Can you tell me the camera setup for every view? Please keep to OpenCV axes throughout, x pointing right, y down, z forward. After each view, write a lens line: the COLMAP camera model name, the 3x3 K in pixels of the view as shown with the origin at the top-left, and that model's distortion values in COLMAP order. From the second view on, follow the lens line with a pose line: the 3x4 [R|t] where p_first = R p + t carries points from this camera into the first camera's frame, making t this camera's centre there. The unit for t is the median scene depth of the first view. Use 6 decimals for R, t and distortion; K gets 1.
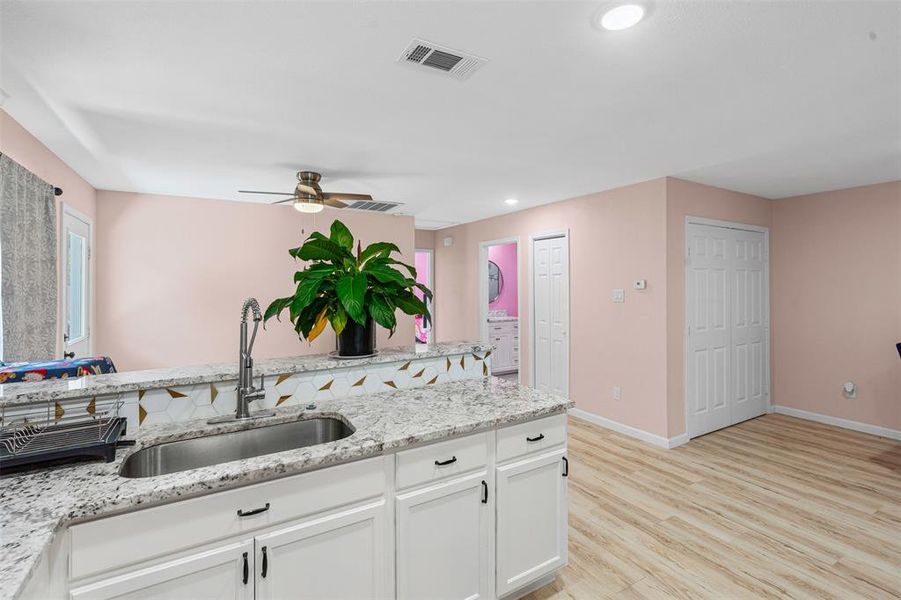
lens RADIAL K [[416.5, 0, 451.2], [0, 416.5, 280.6], [0, 0, 1]] dist [-0.000003, 0.000192]
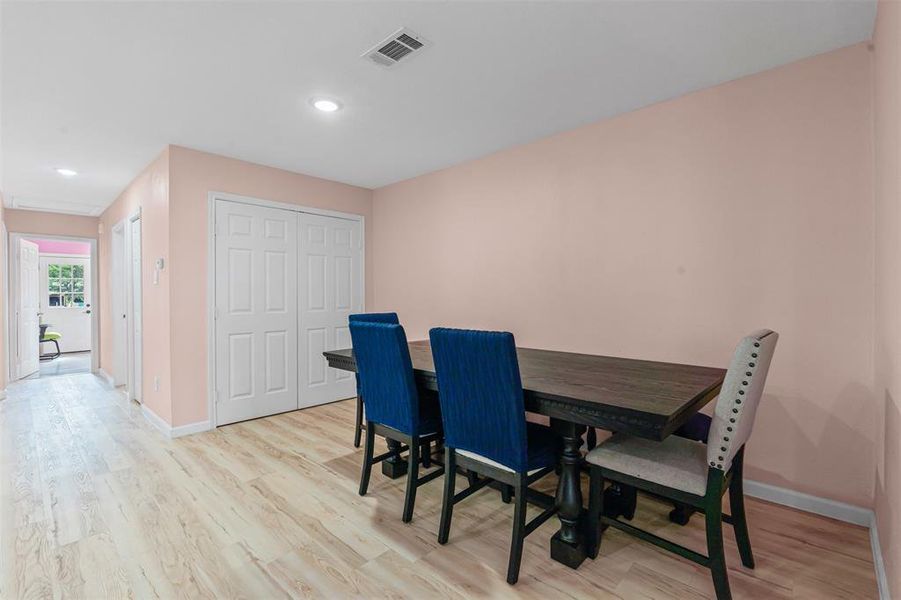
lens RADIAL K [[405.4, 0, 446.2], [0, 405.4, 295.6], [0, 0, 1]] dist [-0.002045, 0.000020]
pose [[0.961966, -0.001309, 0.273164, 0.959057], [0.001232, 0.999999, 0.000454, 0.096960], [-0.273165, -0.000101, 0.961967, -0.035825]]
